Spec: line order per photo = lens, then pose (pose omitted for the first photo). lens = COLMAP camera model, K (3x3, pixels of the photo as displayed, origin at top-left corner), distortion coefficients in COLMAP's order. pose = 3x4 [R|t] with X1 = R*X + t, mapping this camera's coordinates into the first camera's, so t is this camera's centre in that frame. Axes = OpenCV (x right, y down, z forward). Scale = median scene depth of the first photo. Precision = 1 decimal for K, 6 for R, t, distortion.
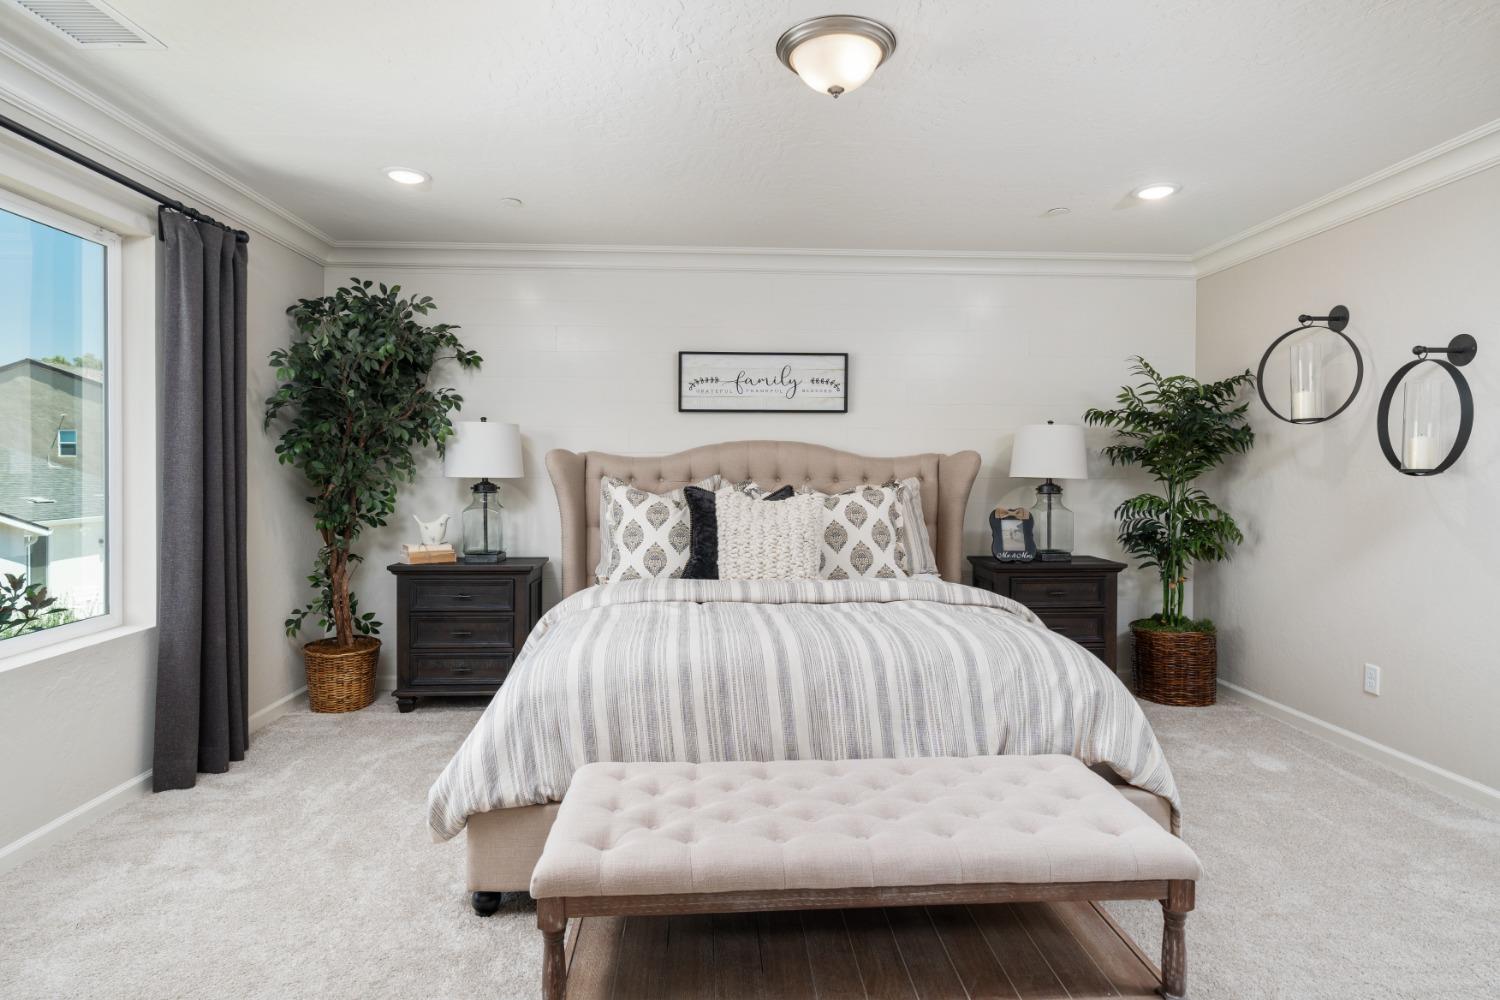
lens RADIAL K [[816.4, 0, 755.7], [0, 816.4, 475.1], [0, 0, 1]] dist [0.001726, 0.000579]
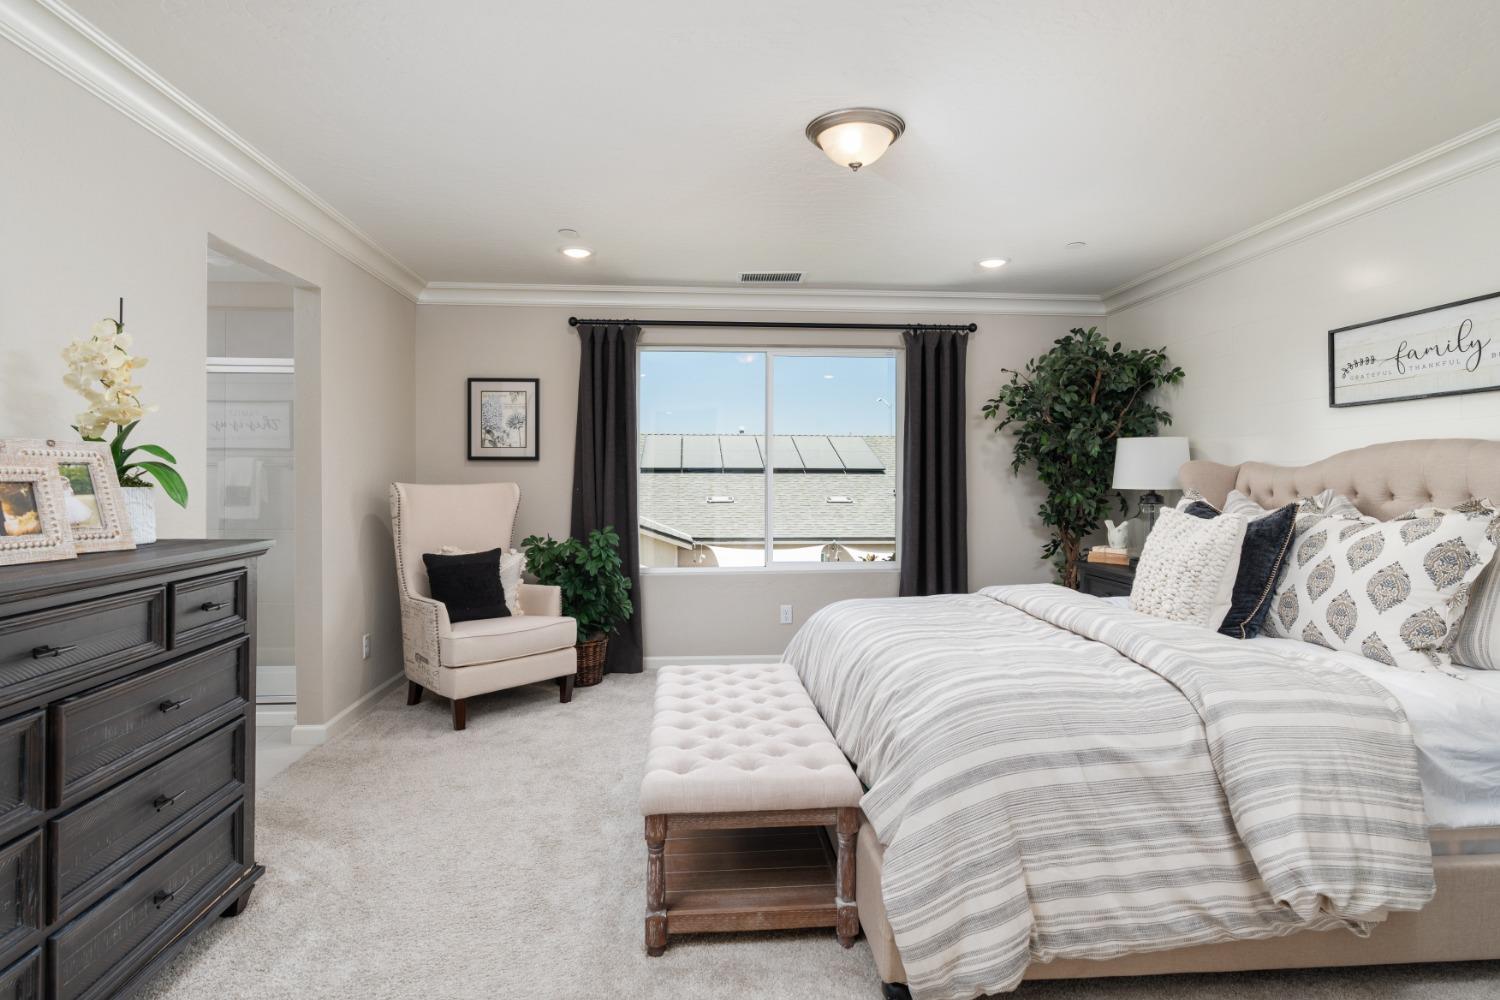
lens RADIAL K [[816.4, 0, 755.7], [0, 816.4, 475.1], [0, 0, 1]] dist [0.001726, 0.000579]
pose [[0.019538, -0.004942, -0.999797, 0.685613], [-0.006010, 0.999969, -0.005060, -0.006703], [0.999791, 0.006108, 0.019507, 0.446108]]
